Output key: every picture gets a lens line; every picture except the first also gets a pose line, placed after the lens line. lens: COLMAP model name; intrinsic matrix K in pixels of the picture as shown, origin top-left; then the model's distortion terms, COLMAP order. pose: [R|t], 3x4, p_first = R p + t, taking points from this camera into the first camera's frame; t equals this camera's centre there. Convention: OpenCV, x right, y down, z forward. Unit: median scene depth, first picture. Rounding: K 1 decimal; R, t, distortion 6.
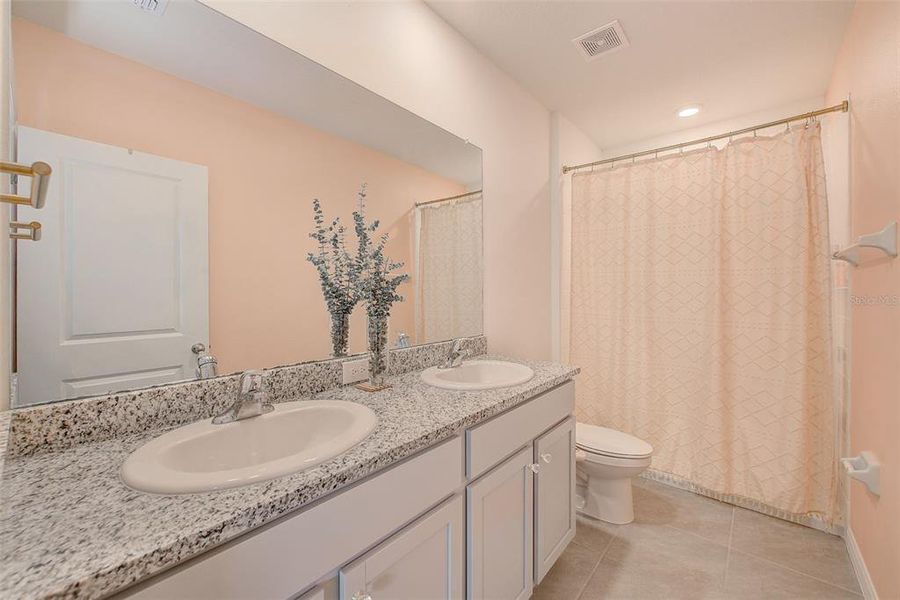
lens RADIAL K [[356.1, 0, 450.0], [0, 356.1, 300.0], [0, 0, 1]] dist [-0.001600, -0.000186]
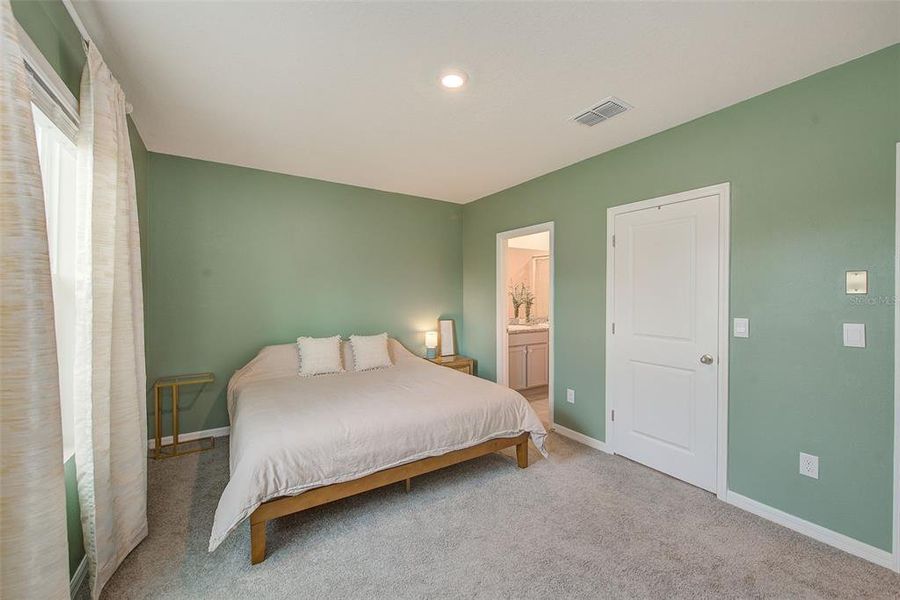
lens RADIAL K [[356.1, 0, 450.0], [0, 356.1, 300.0], [0, 0, 1]] dist [-0.001600, -0.000186]
pose [[0.957373, 0.002391, -0.288844, 0.109890], [-0.001485, 0.999993, 0.003355, -0.053236], [0.288851, -0.002783, 0.957370, -2.913679]]
